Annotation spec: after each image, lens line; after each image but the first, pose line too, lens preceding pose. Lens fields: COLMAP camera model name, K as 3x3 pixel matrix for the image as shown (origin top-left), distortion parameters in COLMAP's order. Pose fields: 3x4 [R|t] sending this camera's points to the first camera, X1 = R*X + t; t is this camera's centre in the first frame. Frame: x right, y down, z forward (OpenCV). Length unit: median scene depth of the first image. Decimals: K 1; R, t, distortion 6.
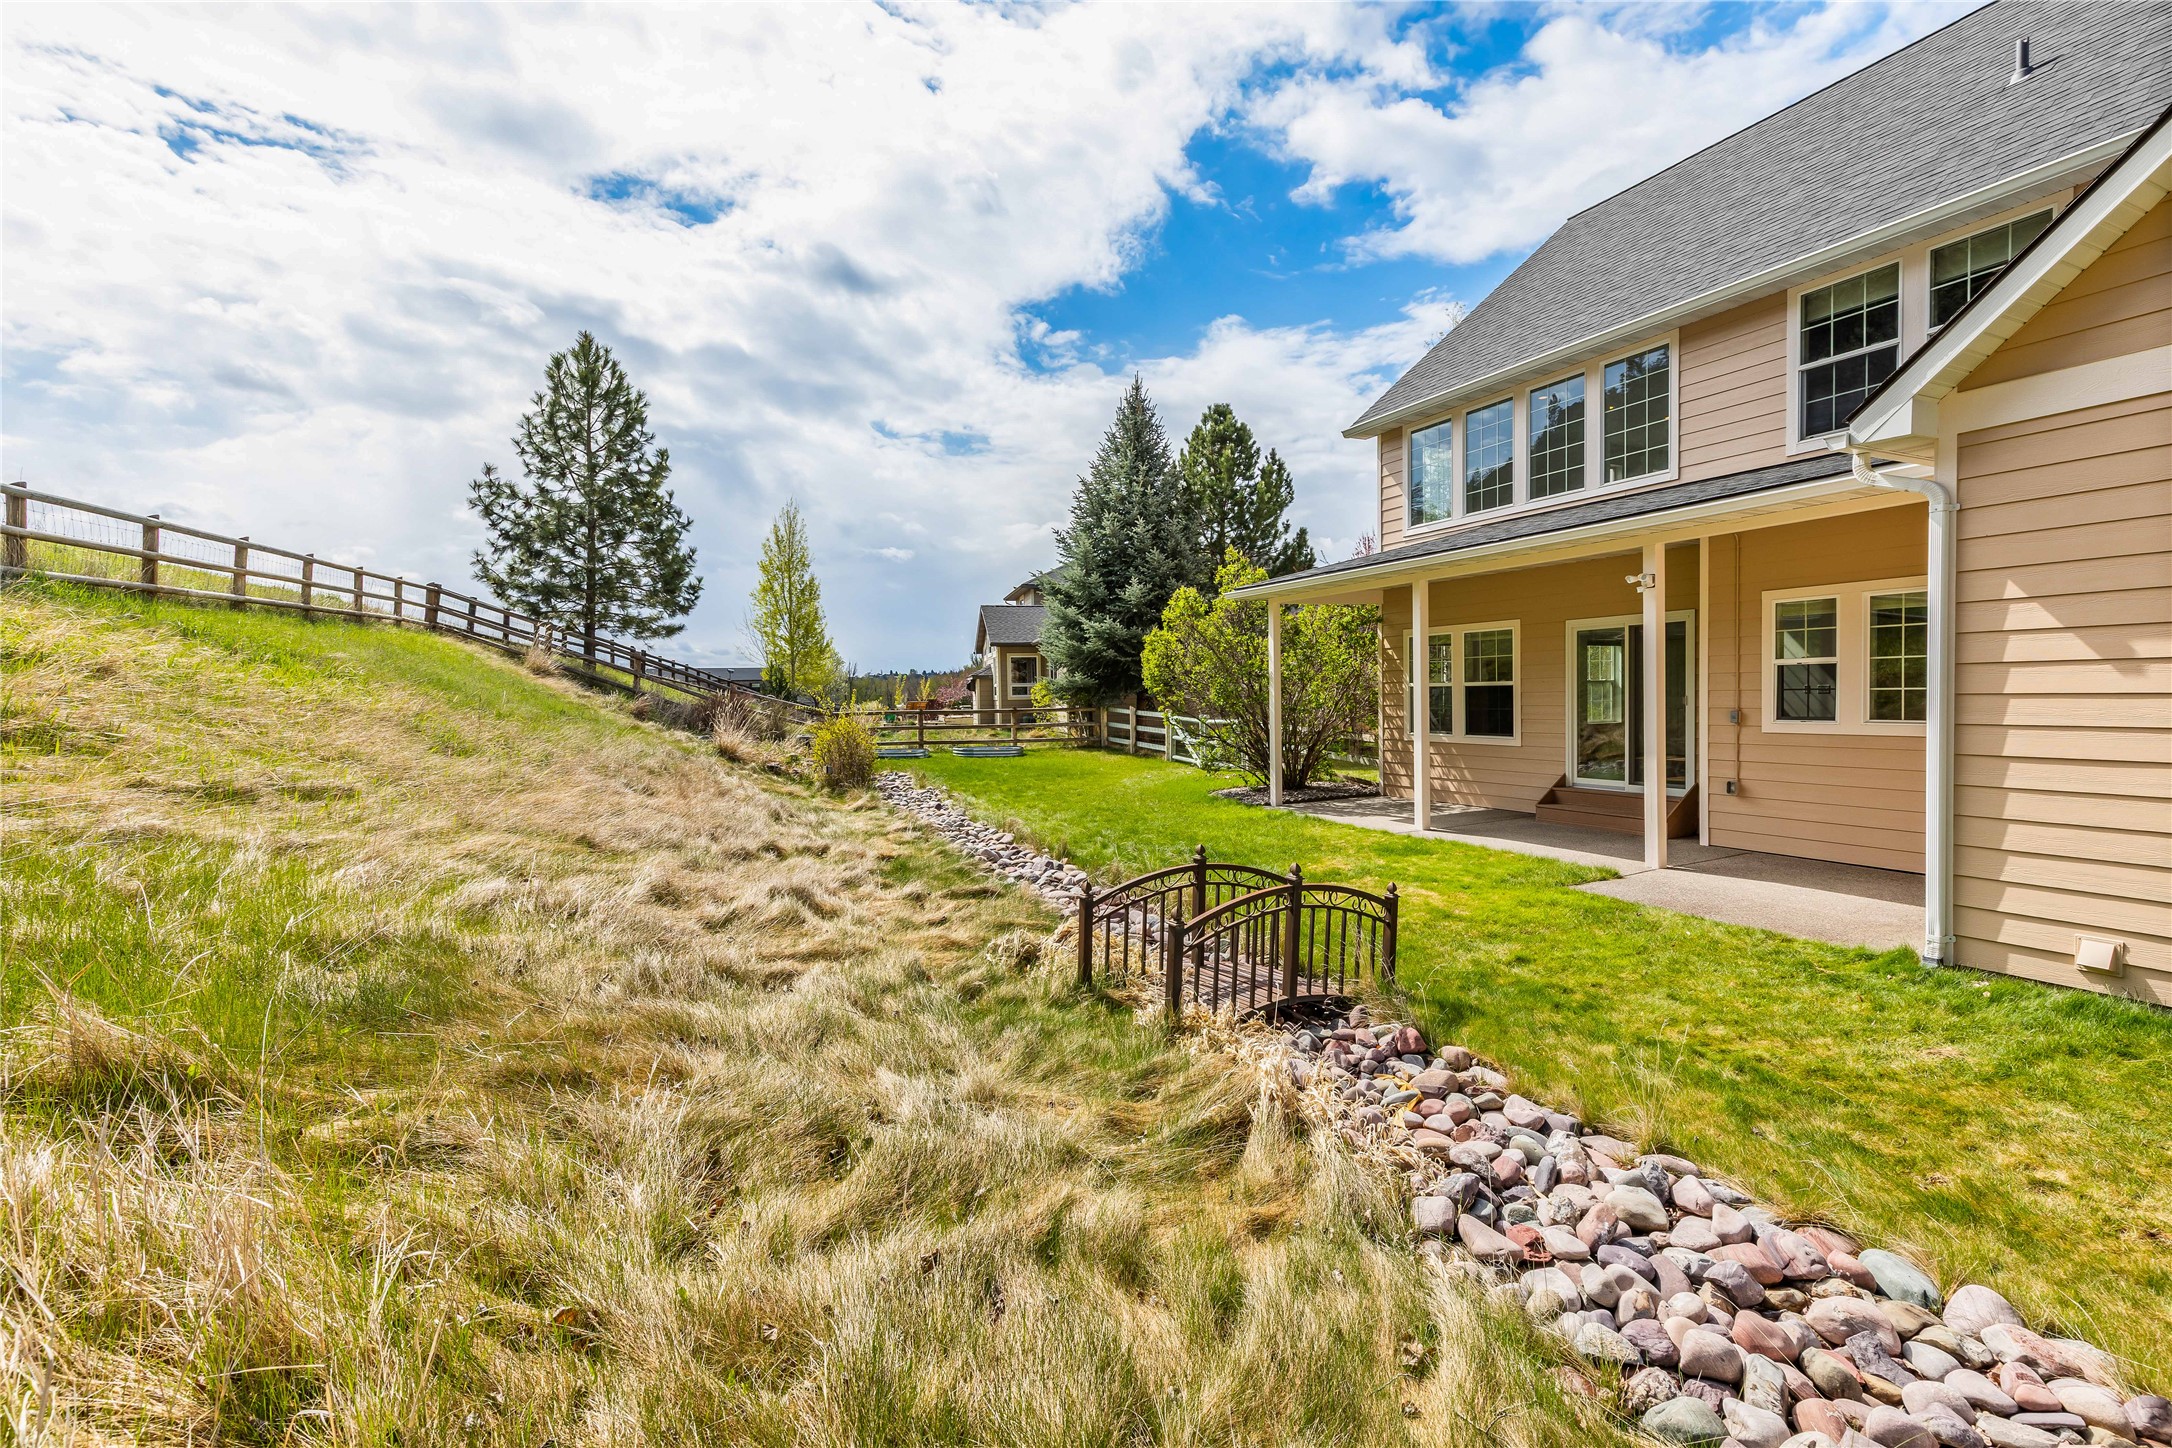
lens RADIAL K [[996.0, 0, 1088.1], [0, 996.0, 718.5], [0, 0, 1]] dist [0.000526, 0.000070]
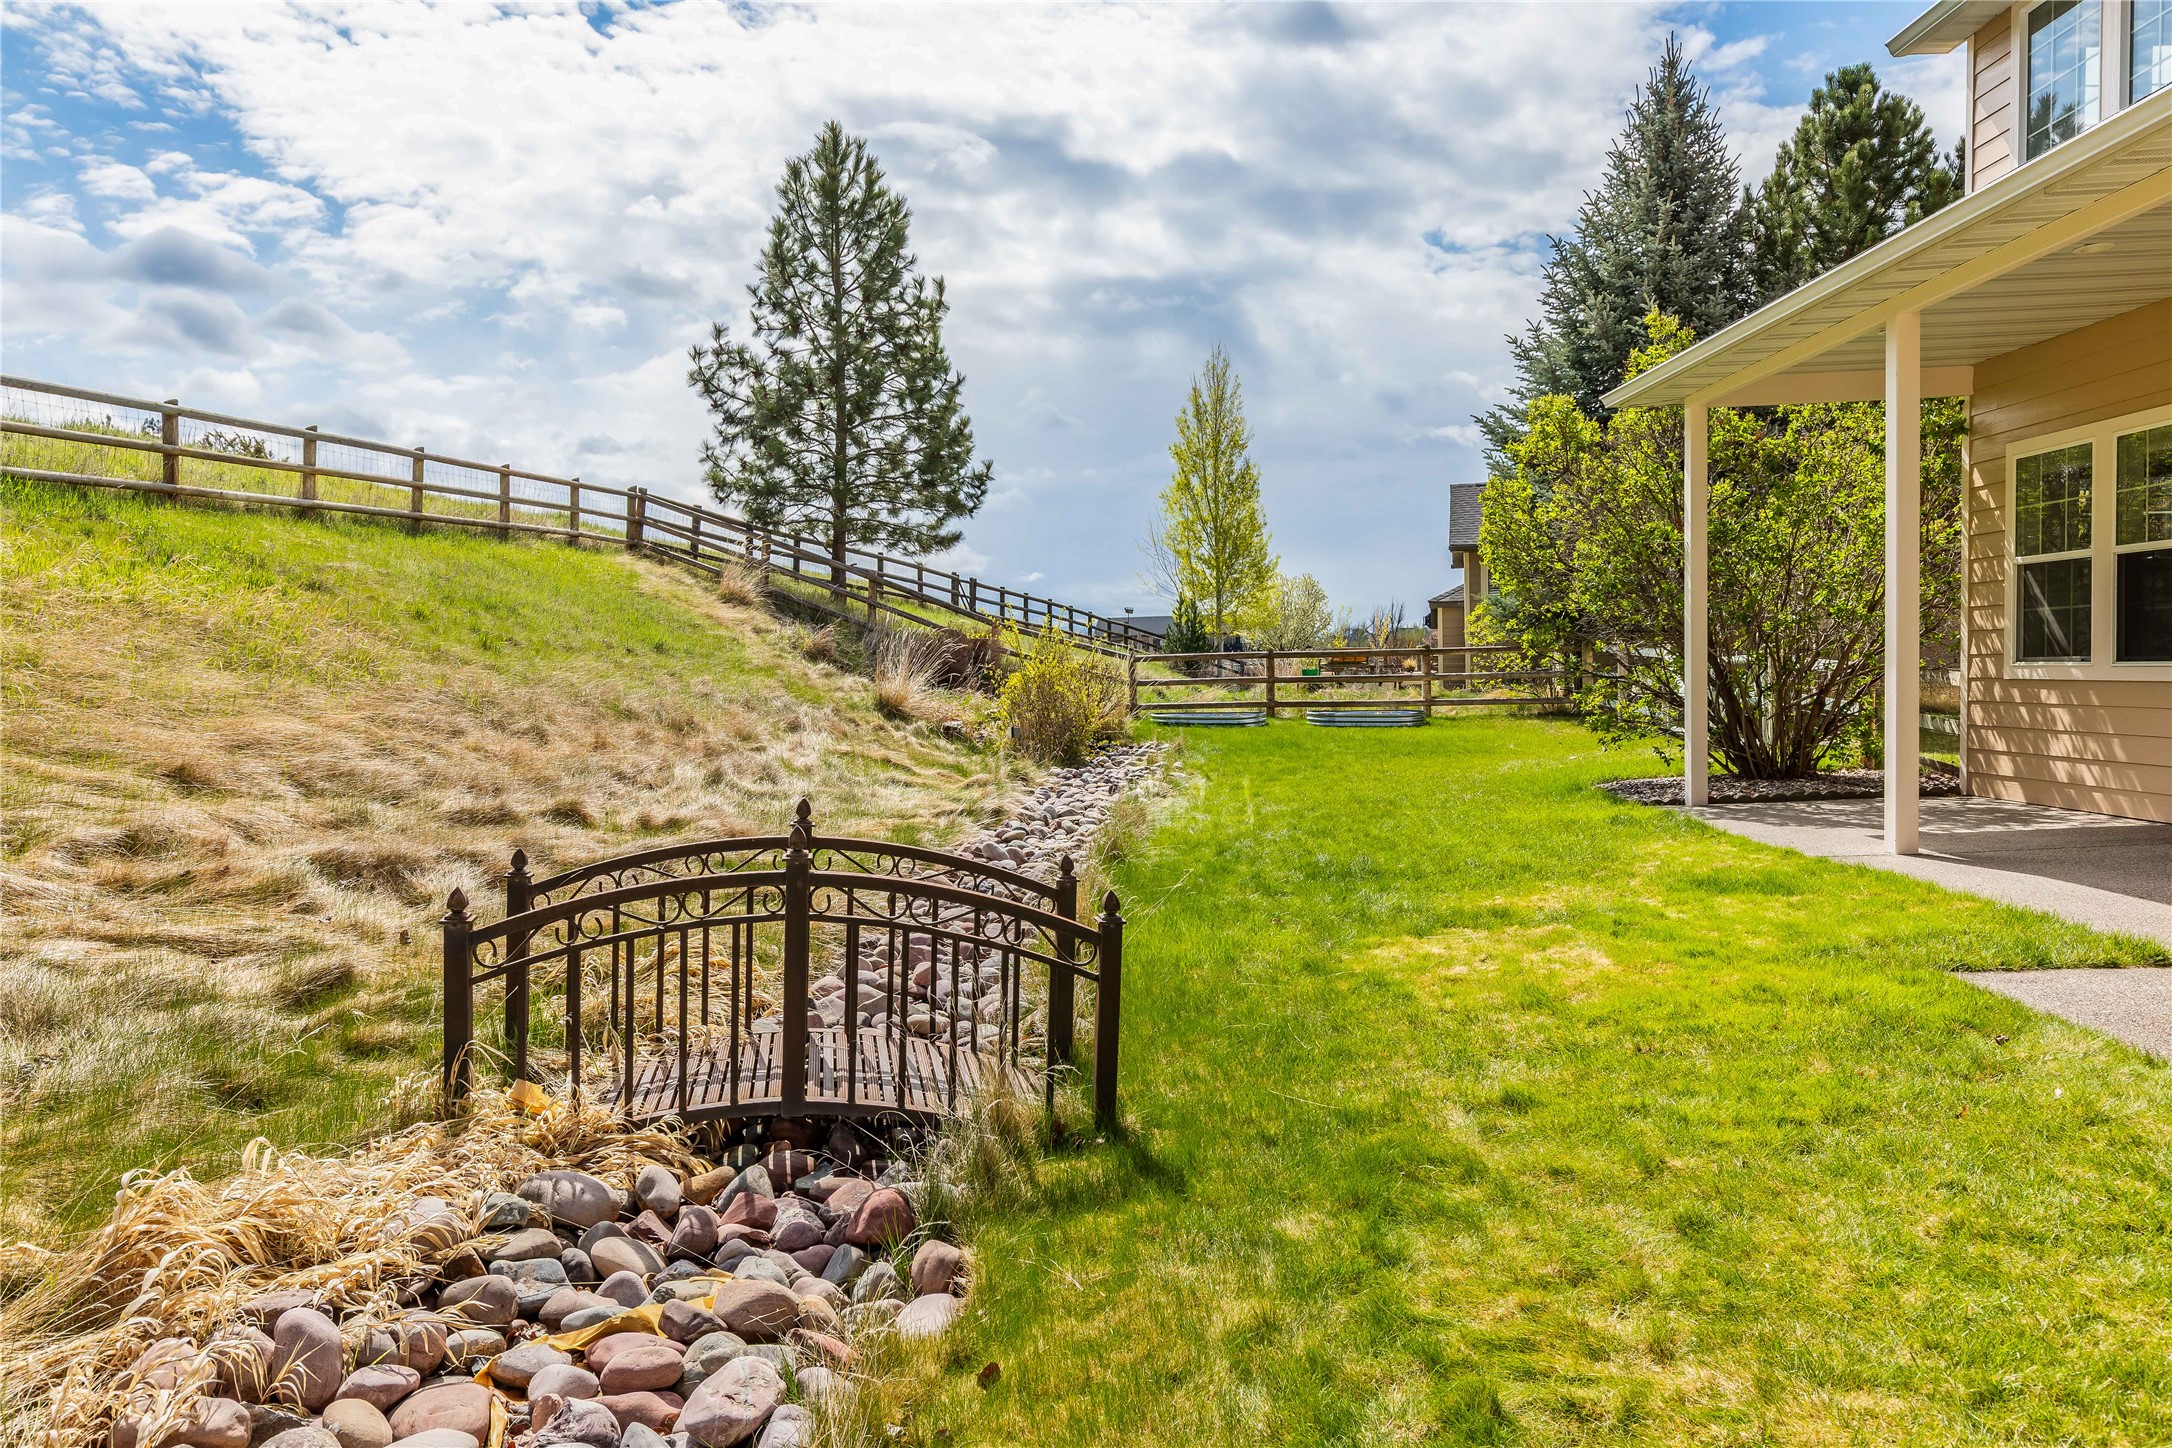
lens RADIAL K [[1498.1, 0, 1082.7], [0, 1498.1, 713.9], [0, 0, 1]] dist [-0.031953, 0.001010]
pose [[0.894740, 0.007650, -0.446522, 0.128593], [-0.001526, 0.999900, 0.014075, 0.016281], [0.446585, -0.011912, 0.894662, 0.122550]]
